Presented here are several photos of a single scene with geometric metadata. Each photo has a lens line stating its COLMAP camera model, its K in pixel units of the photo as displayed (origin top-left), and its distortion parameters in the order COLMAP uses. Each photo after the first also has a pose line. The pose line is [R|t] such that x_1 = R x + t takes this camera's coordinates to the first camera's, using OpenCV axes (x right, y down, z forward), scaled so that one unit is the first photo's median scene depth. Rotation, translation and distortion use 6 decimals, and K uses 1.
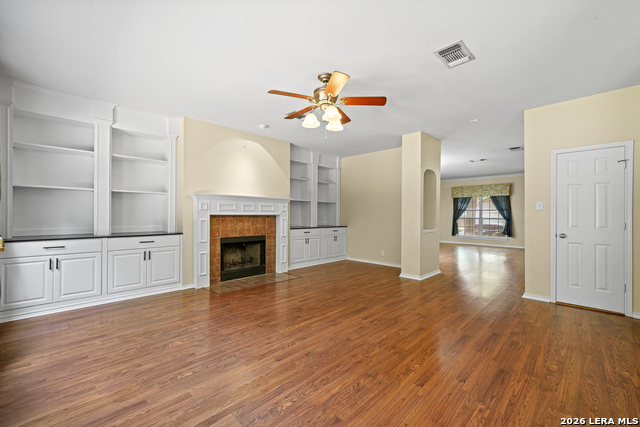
lens RADIAL K [[270.4, 0, 320.0], [0, 270.4, 213.5], [0, 0, 1]] dist [0.001485, 0.000602]
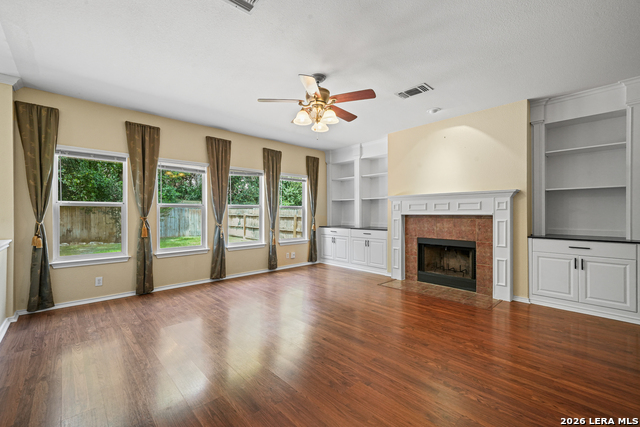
lens RADIAL K [[270.4, 0, 320.0], [0, 270.4, 213.5], [0, 0, 1]] dist [0.001485, 0.000602]
pose [[-0.032166, -0.005121, -0.999469, 0.599240], [0.002766, 0.999983, -0.005212, 0.004283], [0.999479, -0.002932, -0.032151, 0.607832]]
